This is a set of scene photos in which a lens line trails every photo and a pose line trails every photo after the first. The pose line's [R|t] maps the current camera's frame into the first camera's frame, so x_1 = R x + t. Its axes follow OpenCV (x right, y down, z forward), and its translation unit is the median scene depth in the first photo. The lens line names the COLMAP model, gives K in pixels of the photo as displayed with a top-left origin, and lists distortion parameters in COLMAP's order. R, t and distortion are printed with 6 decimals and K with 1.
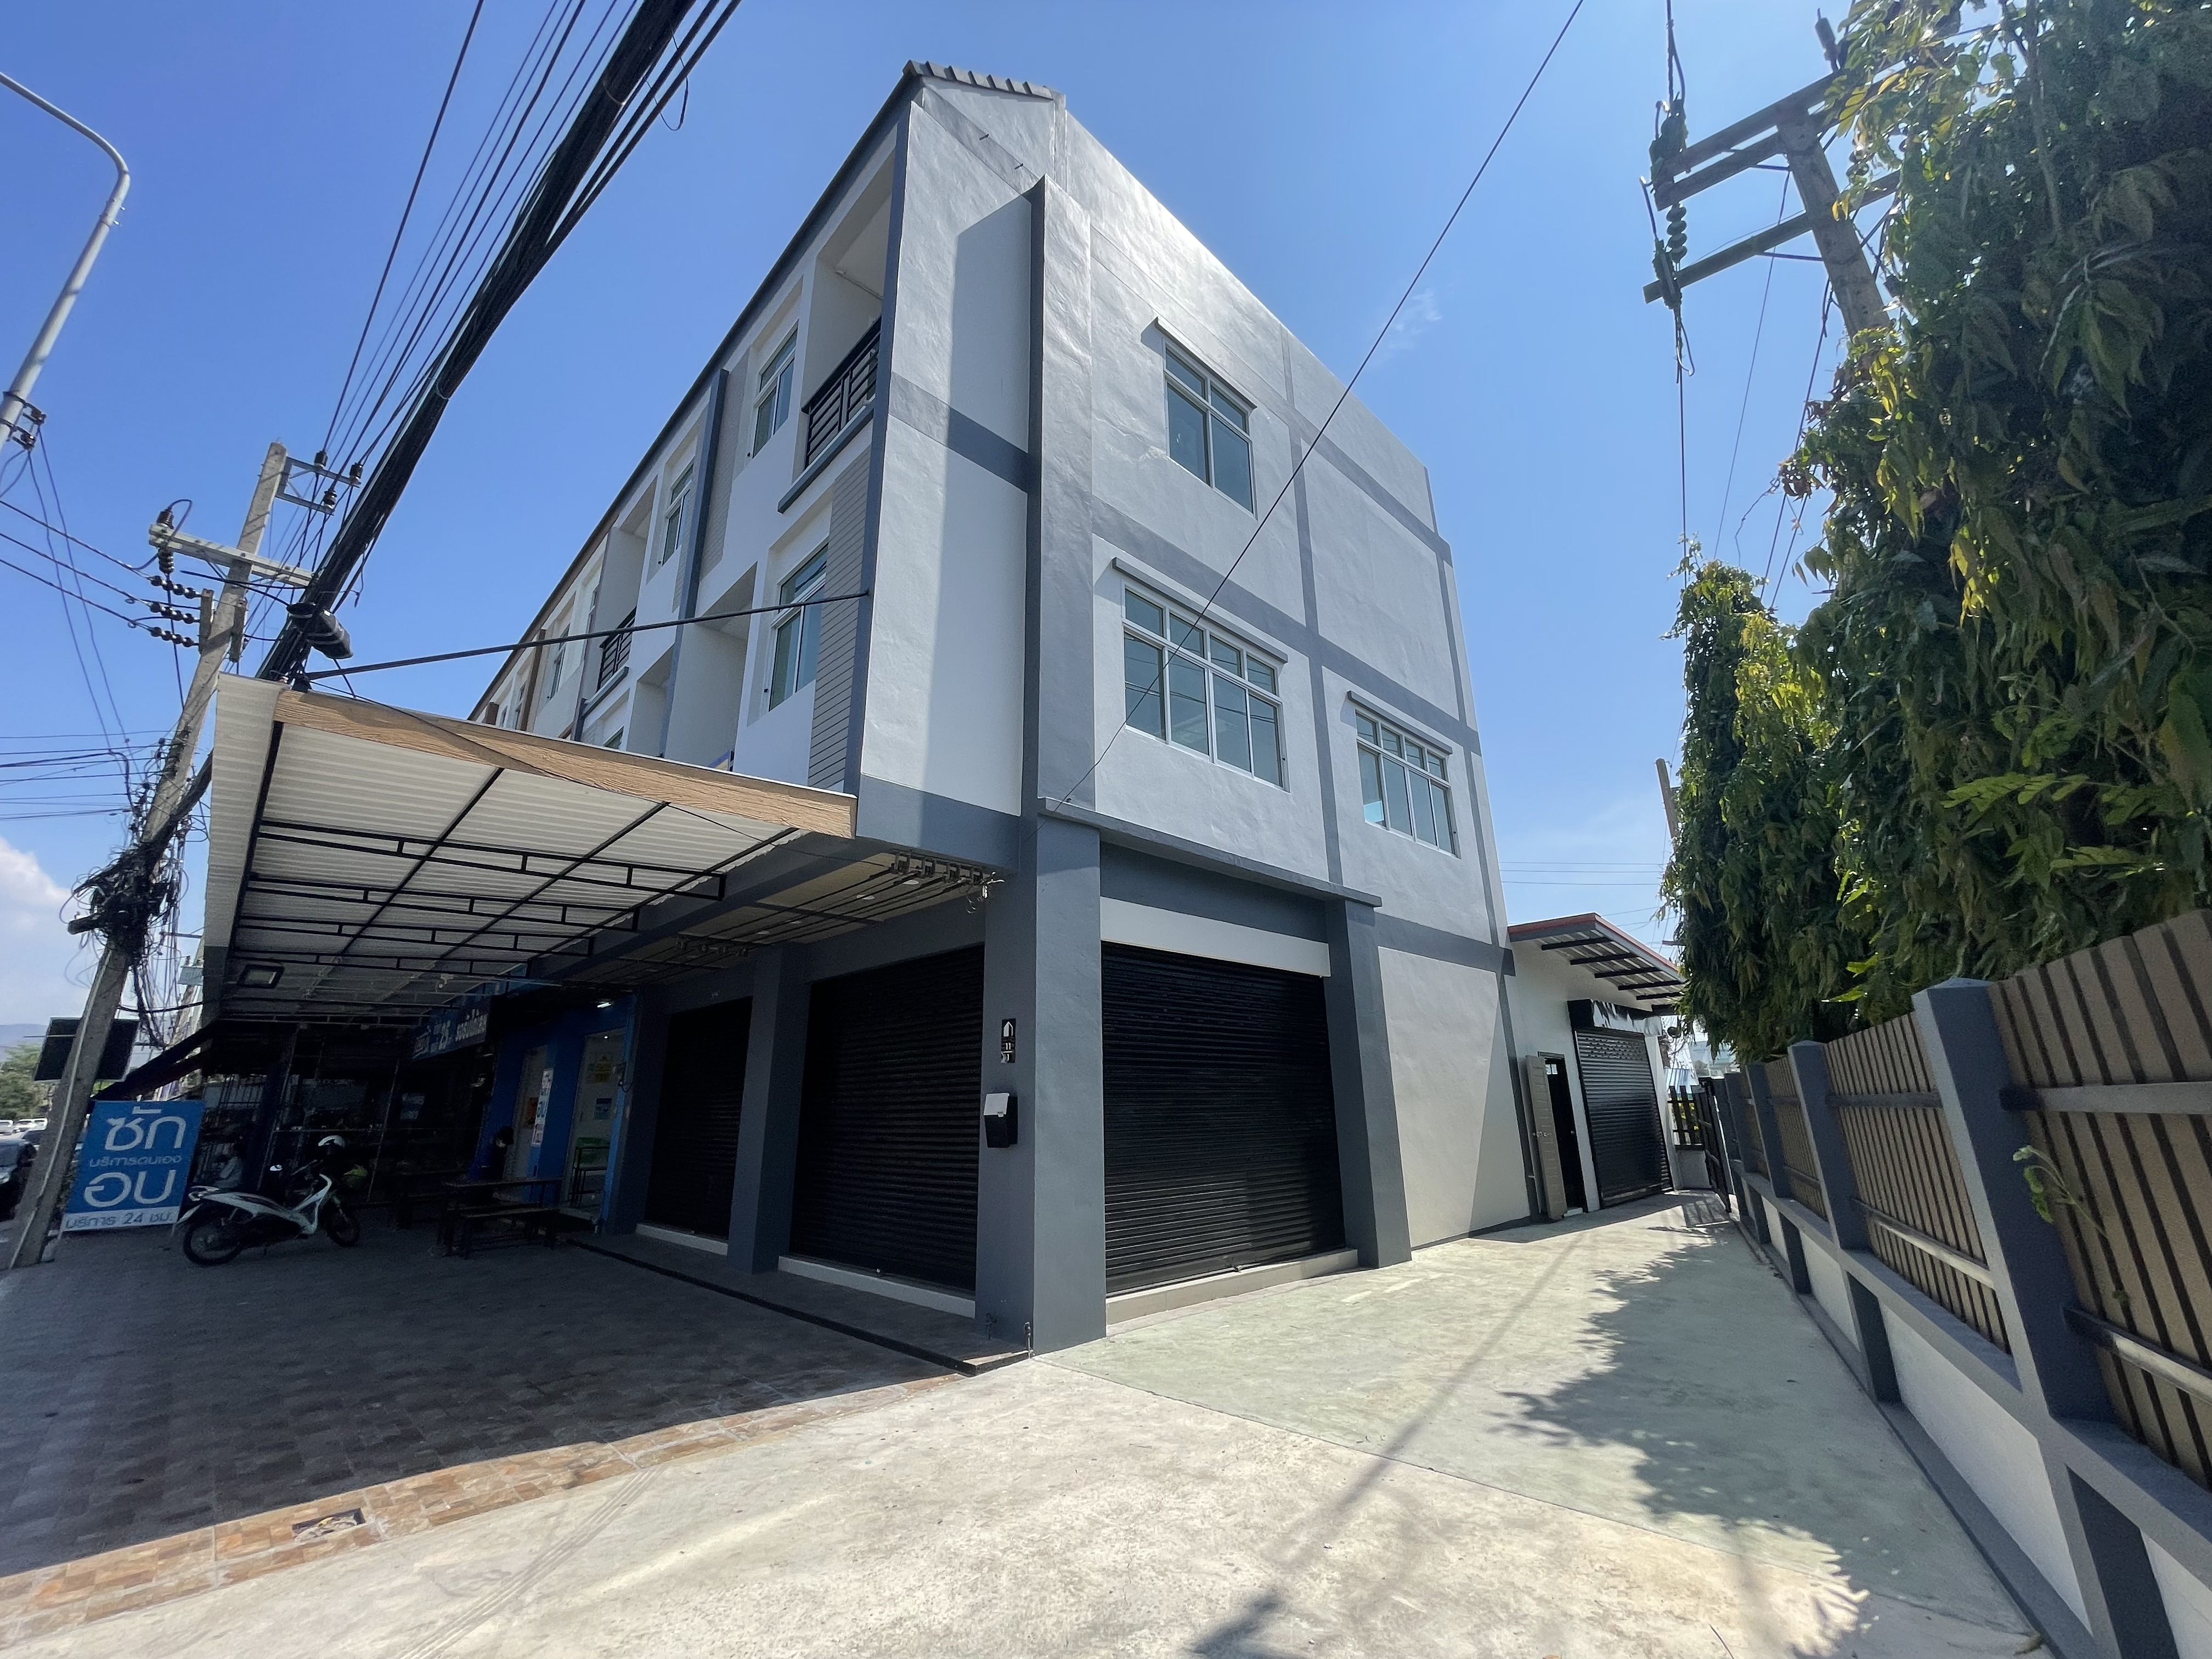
lens RADIAL K [[888.5, 0, 1111.3], [0, 888.5, 829.3], [0, 0, 1]] dist [0.000319, -0.000067]
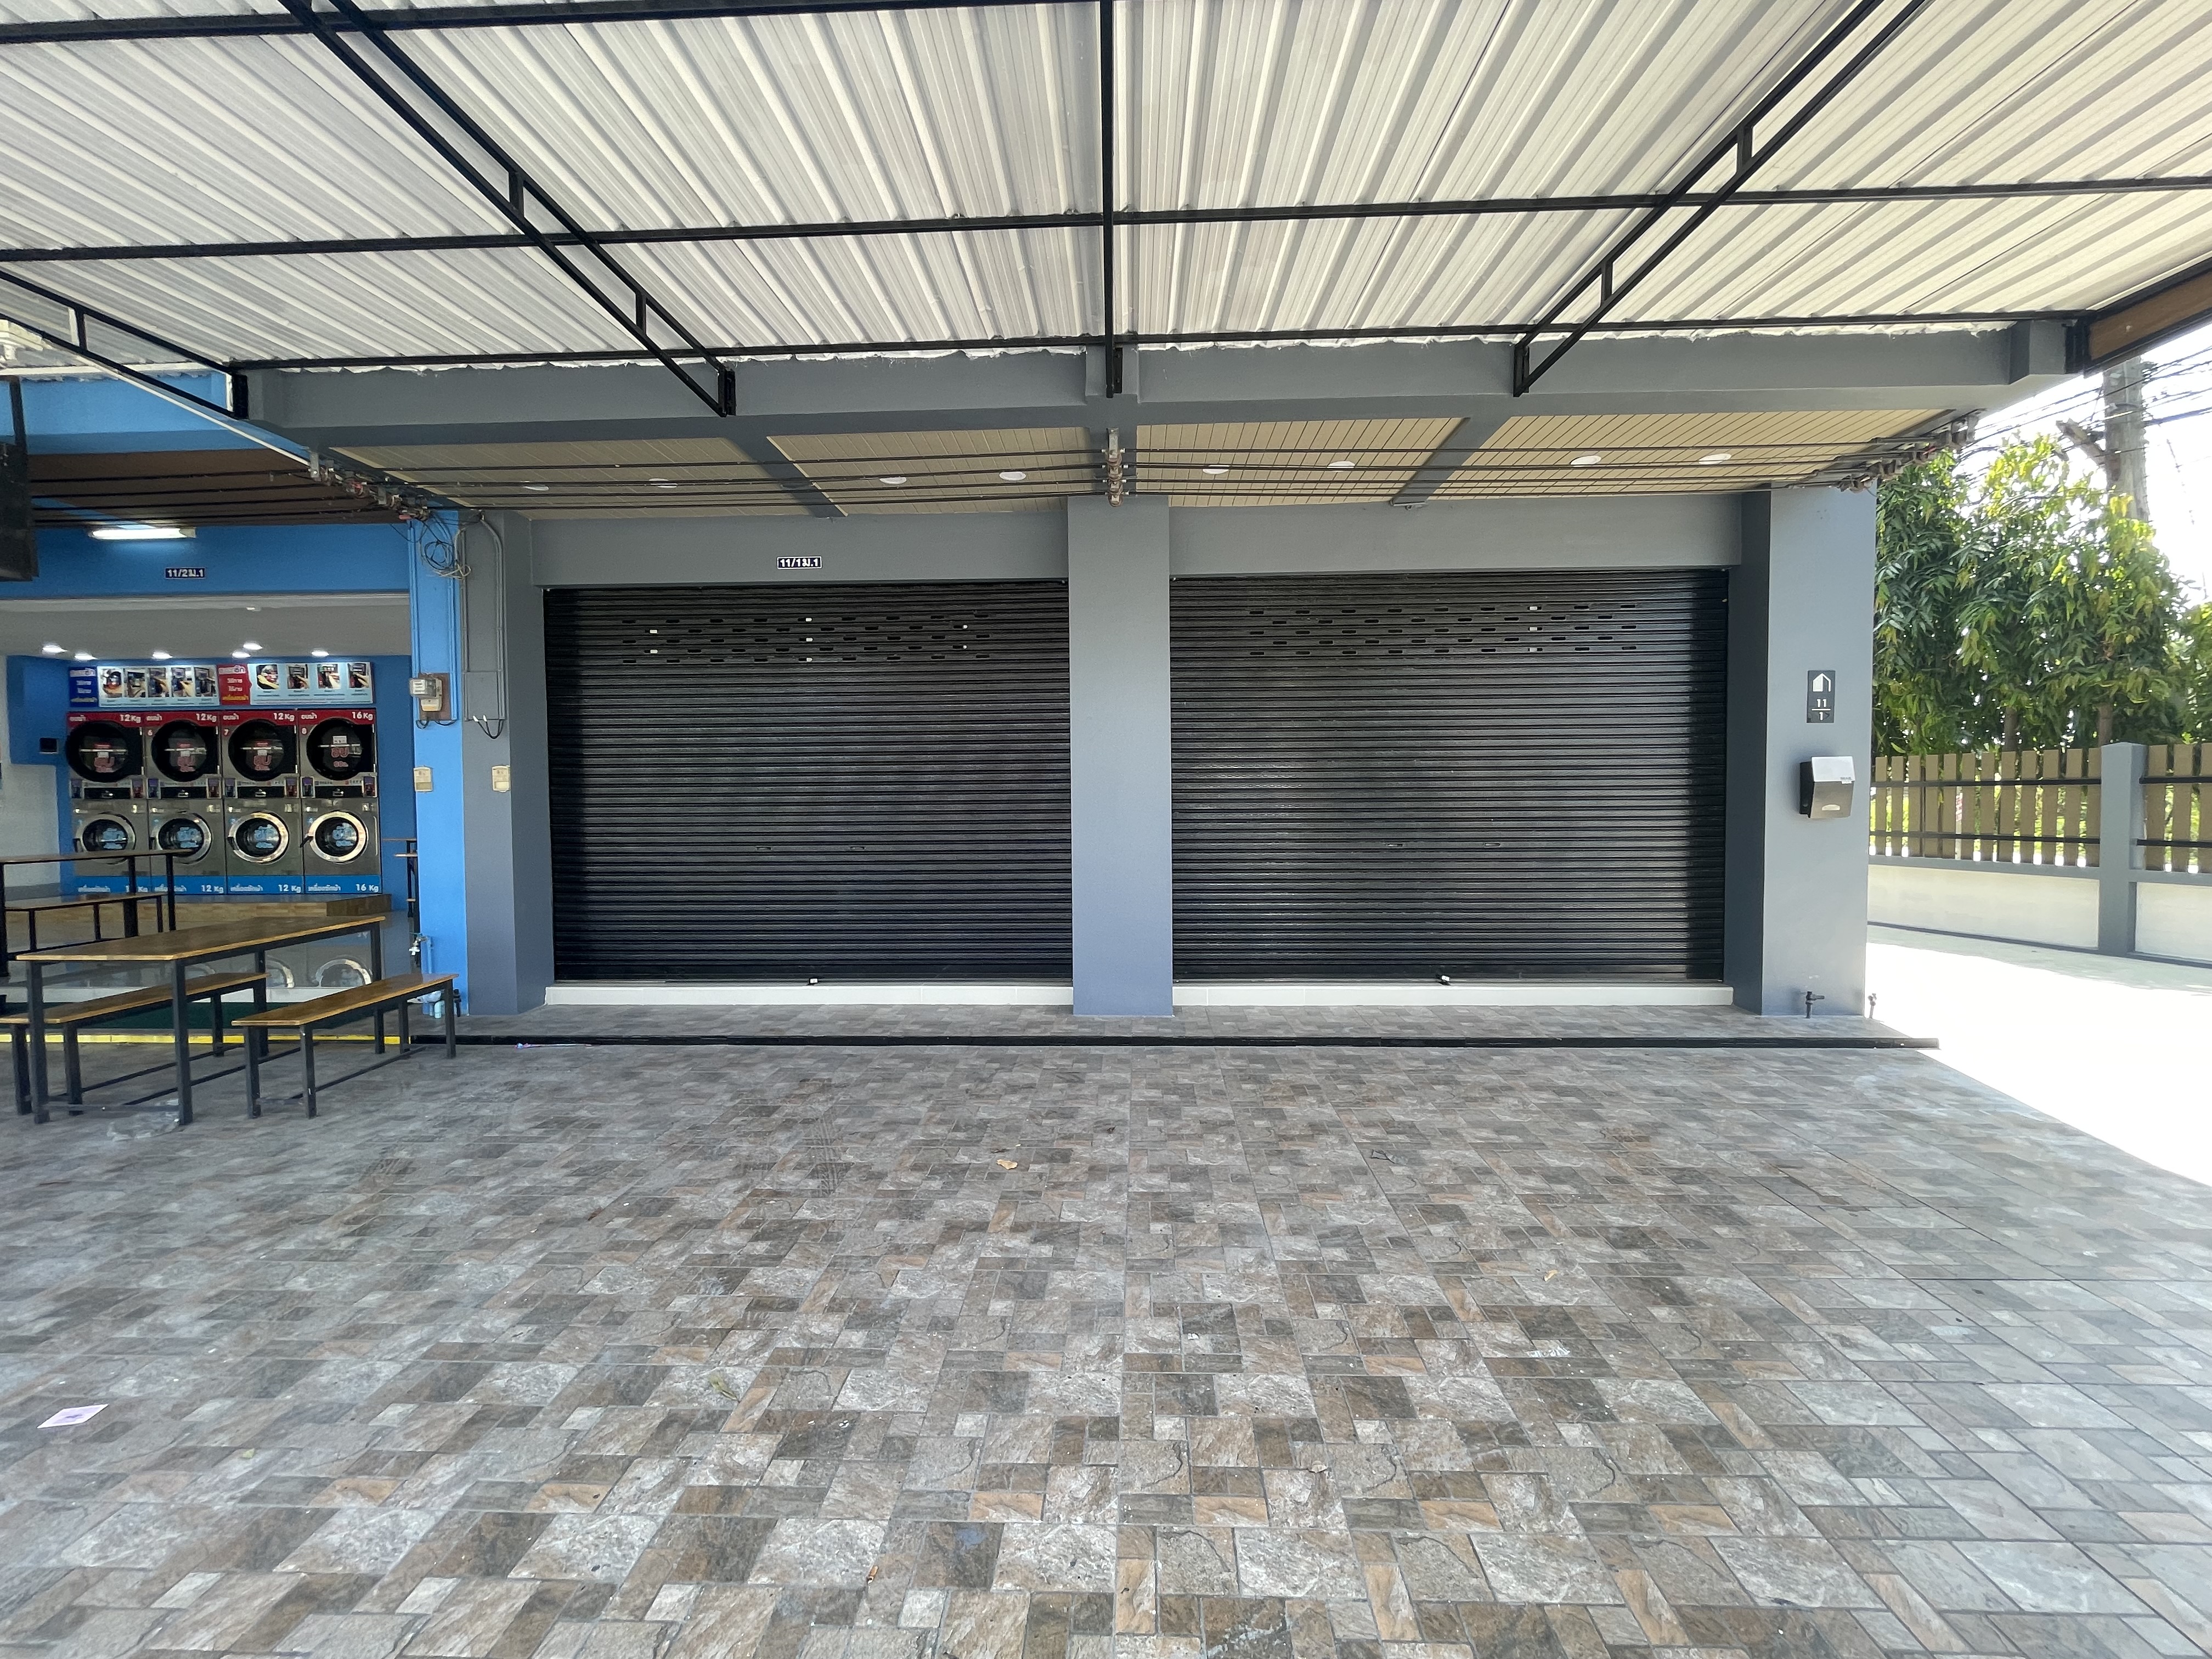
lens RADIAL K [[889.1, 0, 1098.3], [0, 889.1, 826.5], [0, 0, 1]] dist [-0.002560, -0.000410]
pose [[0.723251, -0.014195, 0.690439, -0.670447], [-0.210143, 0.947852, 0.239616, 0.168969], [-0.657835, -0.318393, 0.682553, 0.480256]]
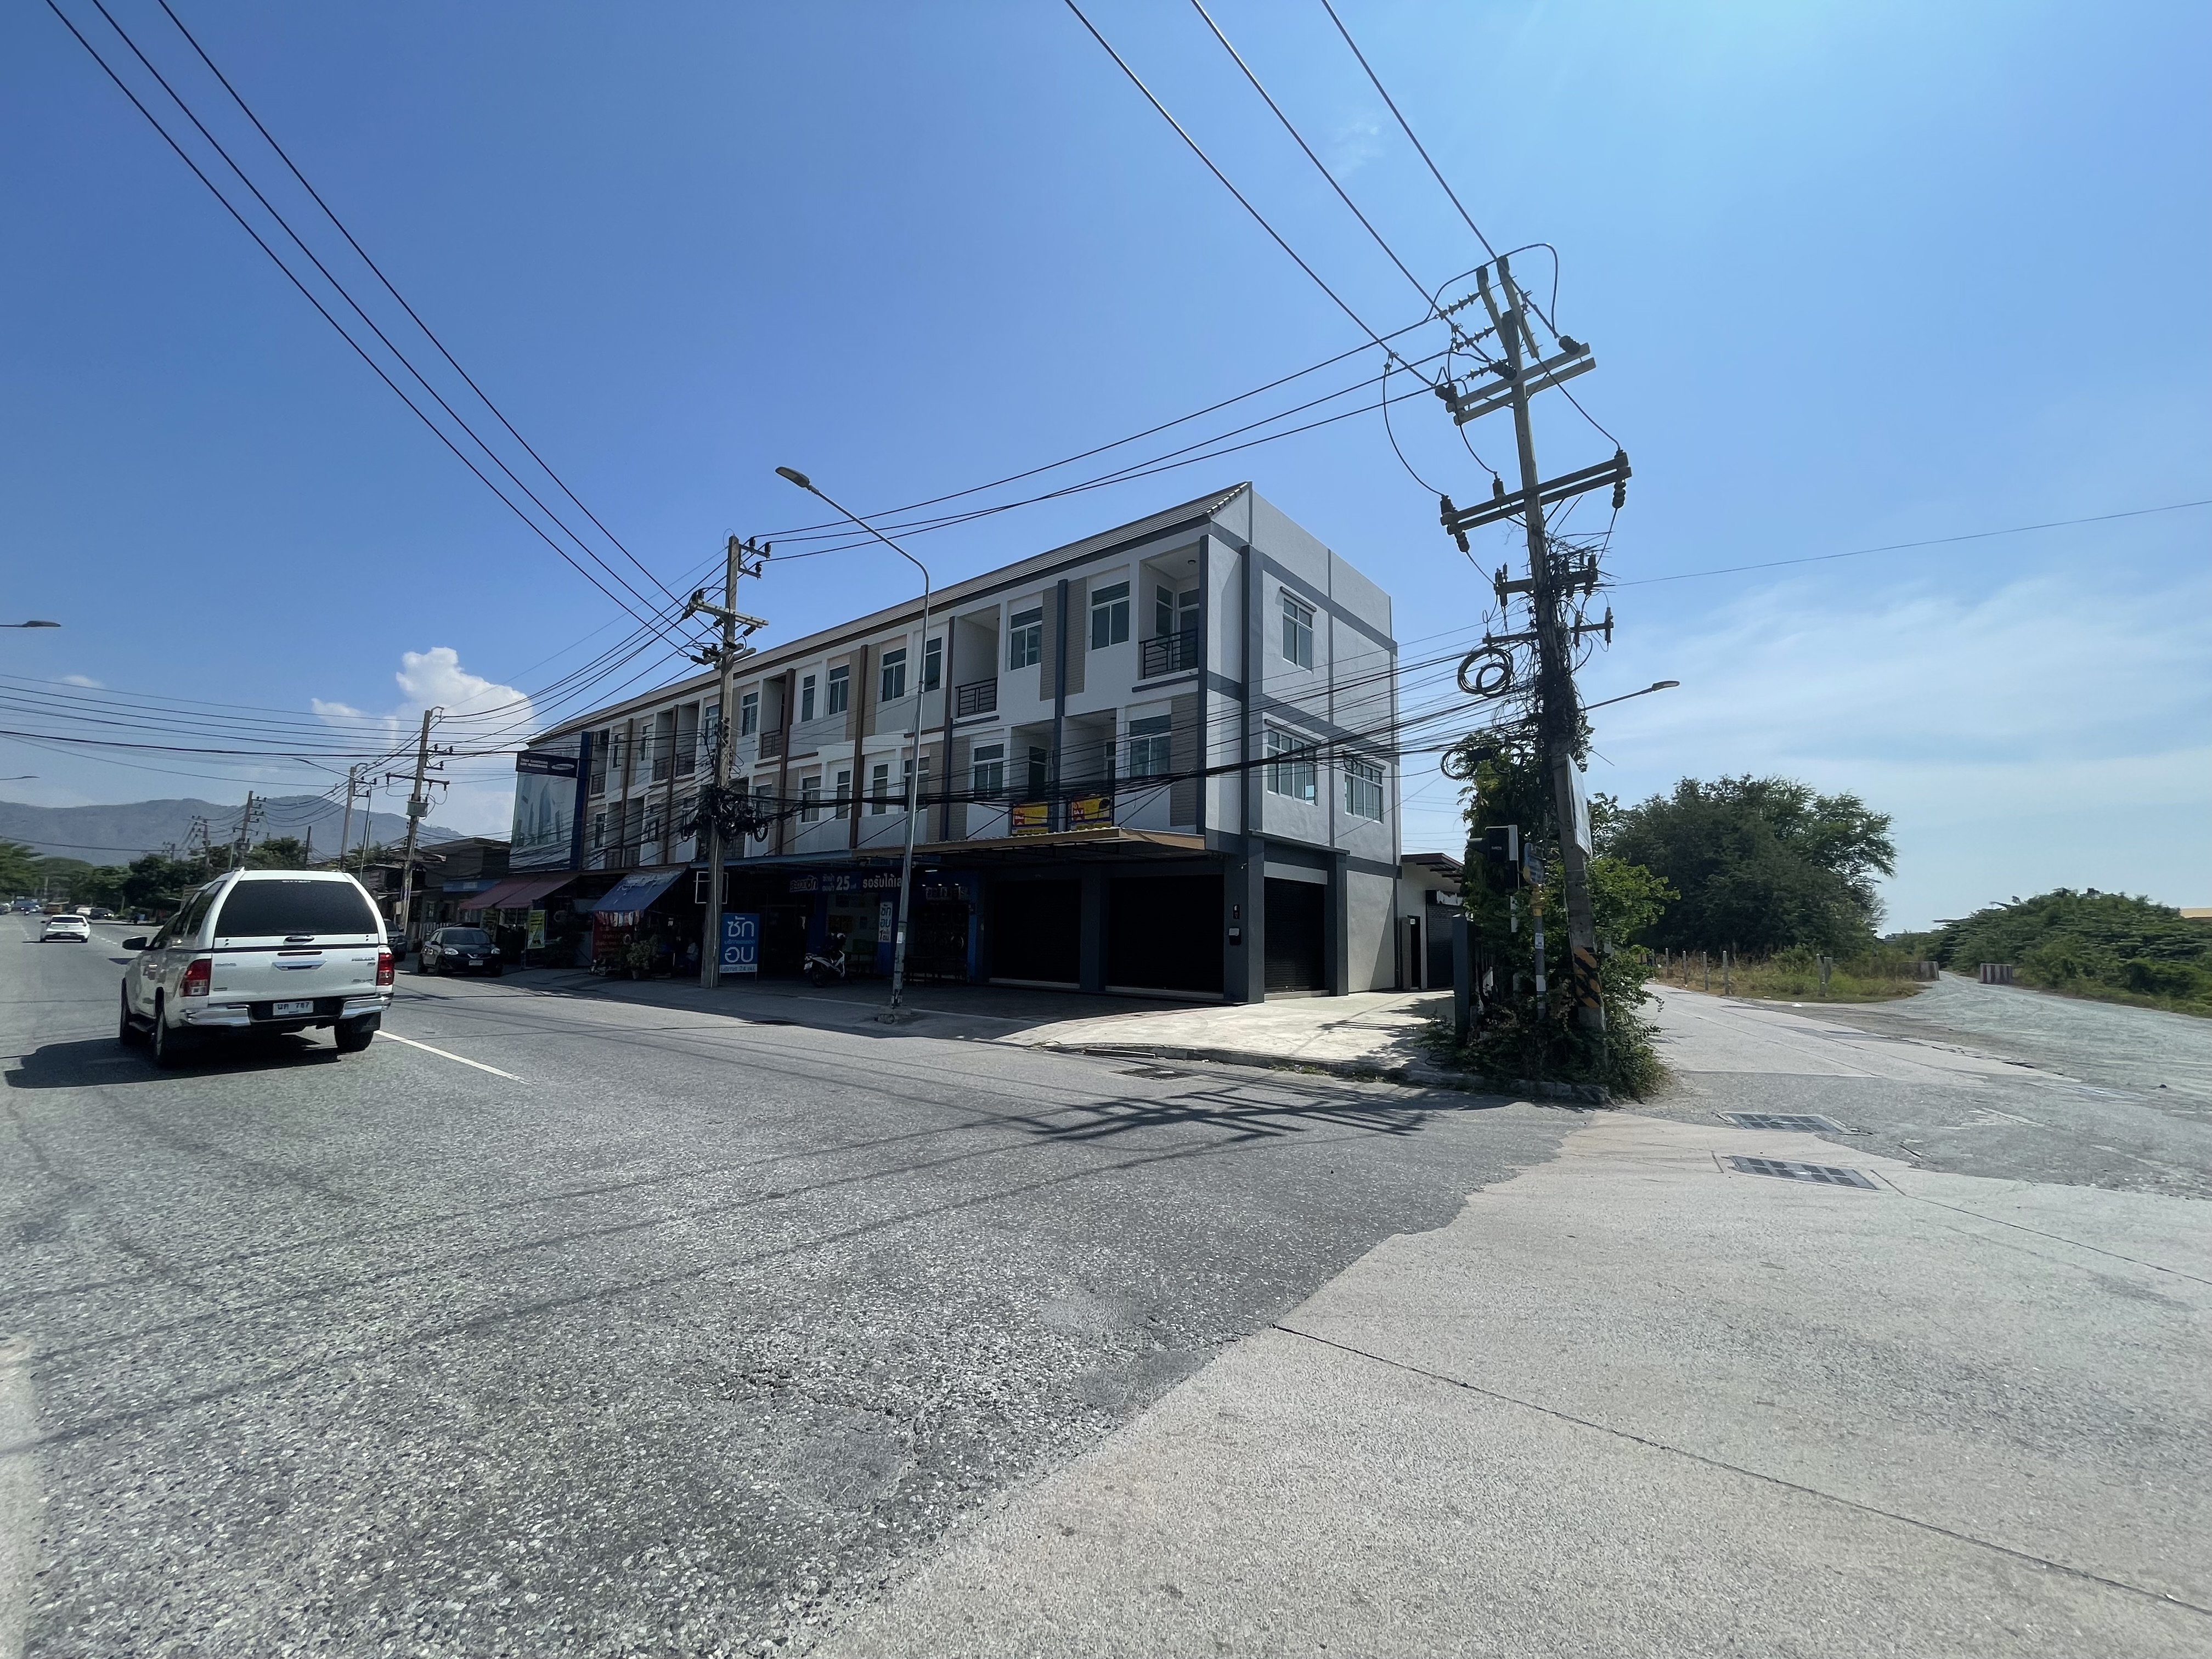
lens RADIAL K [[893.8, 0, 1106.2], [0, 893.8, 825.7], [0, 0, 1]] dist [0.000022, -0.000212]
pose [[0.993786, 0.047827, 0.100506, -0.499067], [-0.065487, 0.981388, 0.180523, -0.324143], [-0.090002, -0.185983, 0.978422, -1.066899]]
